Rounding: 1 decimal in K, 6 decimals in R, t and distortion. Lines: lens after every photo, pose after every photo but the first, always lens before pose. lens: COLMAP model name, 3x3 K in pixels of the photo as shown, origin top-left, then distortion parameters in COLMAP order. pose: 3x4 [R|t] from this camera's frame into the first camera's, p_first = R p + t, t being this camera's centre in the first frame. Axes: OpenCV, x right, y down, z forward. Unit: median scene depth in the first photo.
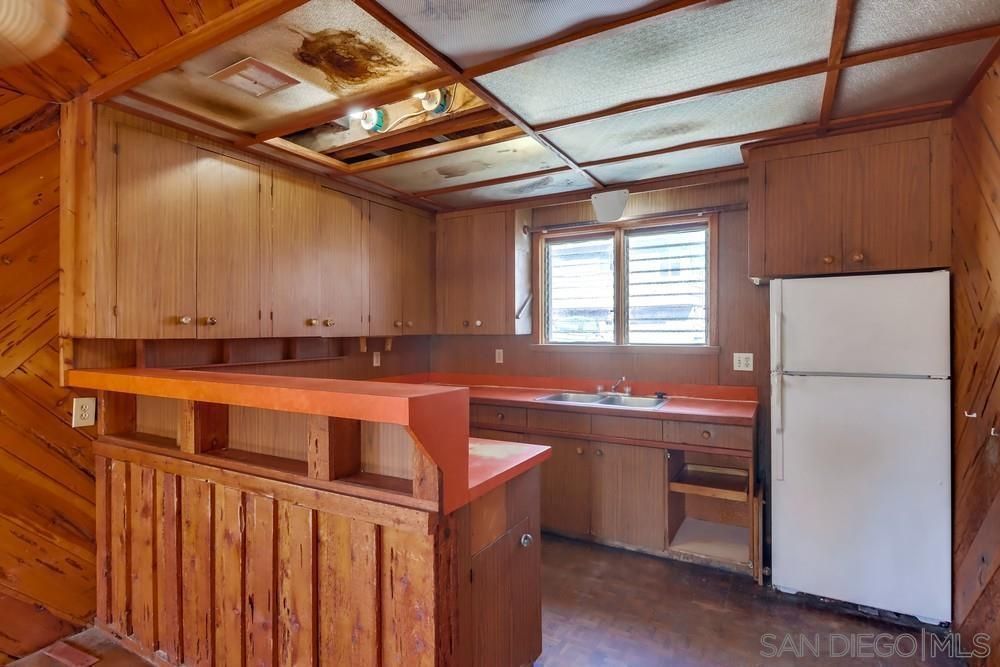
lens RADIAL K [[509.4, 0, 495.0], [0, 509.4, 330.3], [0, 0, 1]] dist [-0.000223, -0.000855]
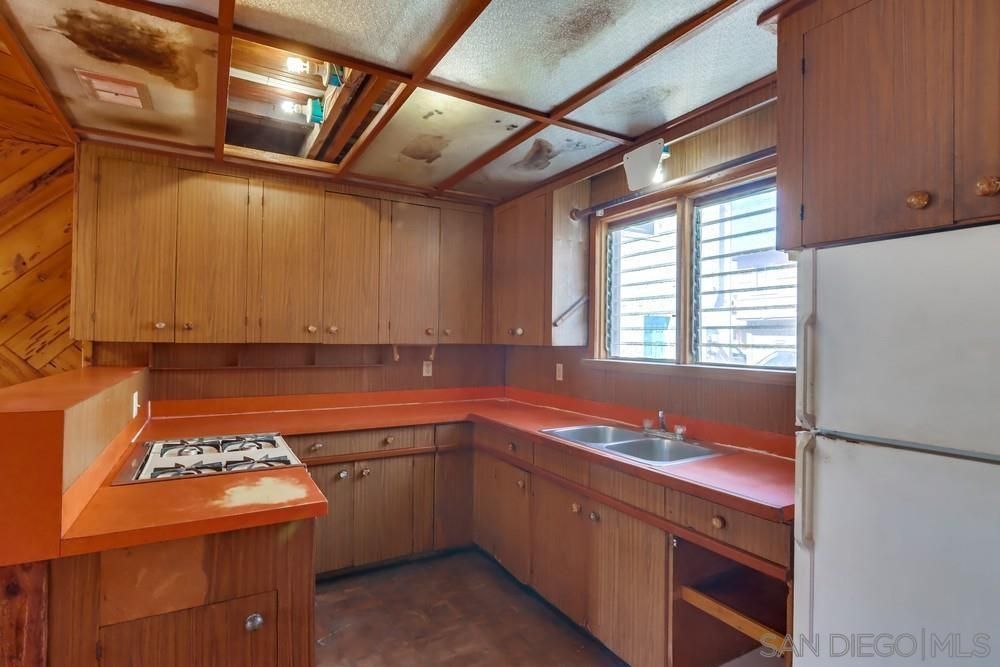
lens RADIAL K [[509.4, 0, 495.0], [0, 509.4, 330.3], [0, 0, 1]] dist [-0.000223, -0.000855]
pose [[0.860977, 0.008051, -0.508580, 0.464899], [-0.016562, 0.999788, -0.012212, -0.006407], [0.508374, 0.018938, 0.860928, 0.333364]]
